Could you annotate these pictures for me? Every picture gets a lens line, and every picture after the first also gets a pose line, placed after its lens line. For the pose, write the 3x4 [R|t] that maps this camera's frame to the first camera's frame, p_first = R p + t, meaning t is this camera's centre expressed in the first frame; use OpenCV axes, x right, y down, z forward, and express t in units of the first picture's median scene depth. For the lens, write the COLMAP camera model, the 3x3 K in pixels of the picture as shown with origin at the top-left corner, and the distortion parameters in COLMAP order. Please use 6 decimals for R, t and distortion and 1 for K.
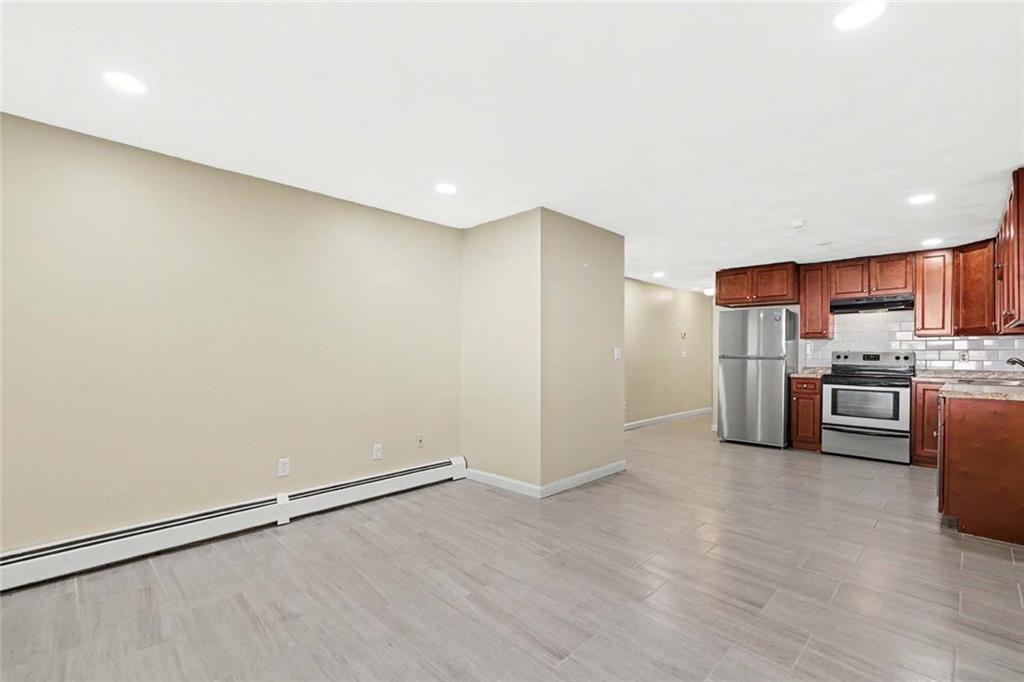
lens RADIAL K [[462.7, 0, 510.2], [0, 462.7, 350.7], [0, 0, 1]] dist [0.004943, 0.000203]
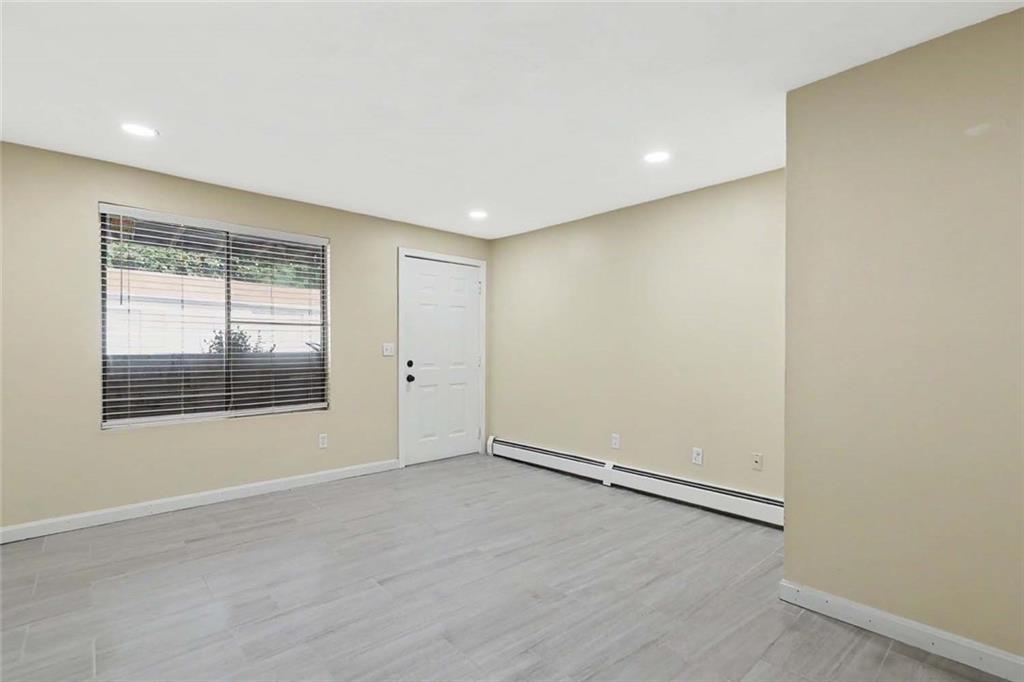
lens RADIAL K [[462.7, 0, 512.1], [0, 462.7, 349.9], [0, 0, 1]] dist [0.004943, 0.000203]
pose [[-0.040565, 0.003169, -0.999172, 0.528884], [0.000196, 0.999995, 0.003163, 0.001836], [0.999177, -0.000068, -0.040565, 0.542677]]
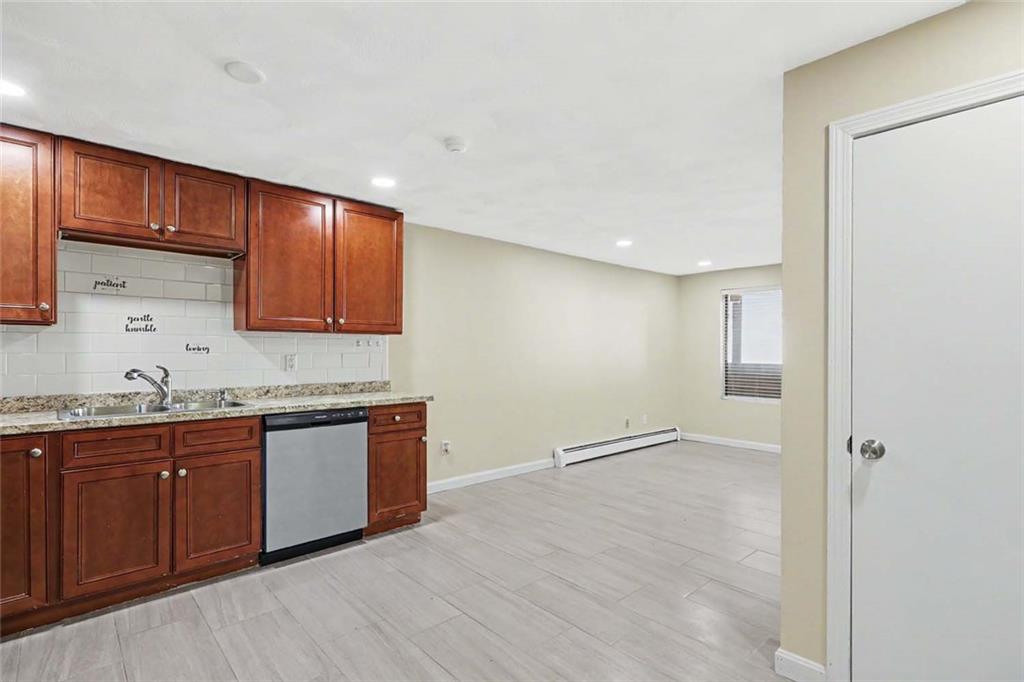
lens RADIAL K [[500.9, 0, 515.9], [0, 500.9, 343.7], [0, 0, 1]] dist [0.000529, 0.000245]
pose [[-0.999328, -0.013245, 0.034181, 0.452692], [-0.013859, 0.999746, -0.017770, -0.011770], [-0.033937, -0.018232, -0.999258, 1.428705]]
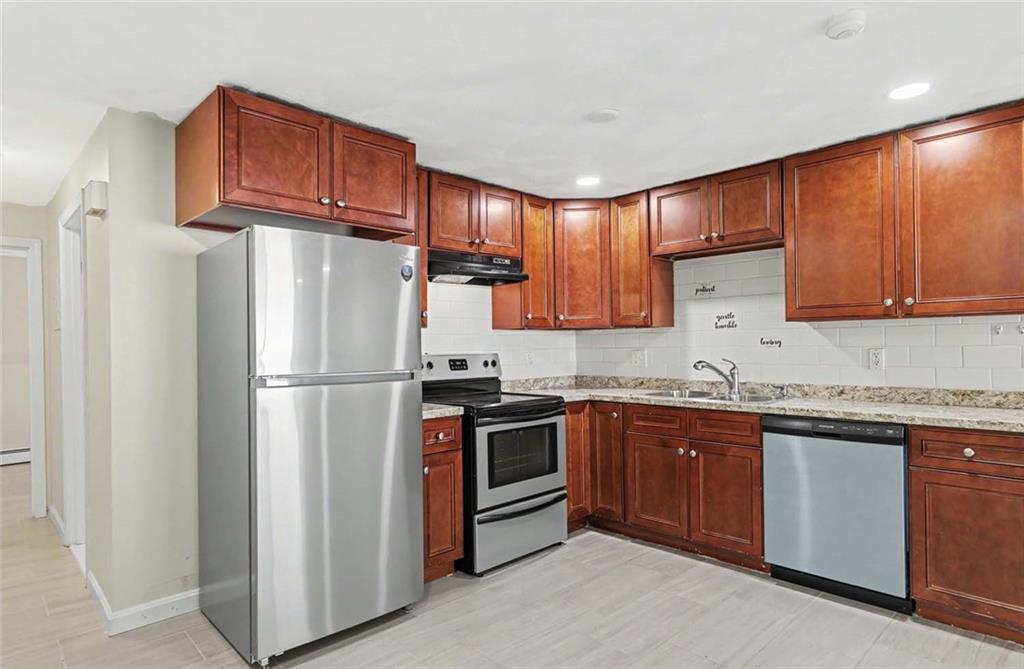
lens RADIAL K [[577.9, 0, 514.9], [0, 577.9, 336.9], [0, 0, 1]] dist [-0.000830, 0.000745]
pose [[0.031338, 0.004966, 0.999496, 0.111147], [0.007392, 0.999959, -0.005200, -0.017221], [-0.999482, 0.007551, 0.031300, 1.086494]]
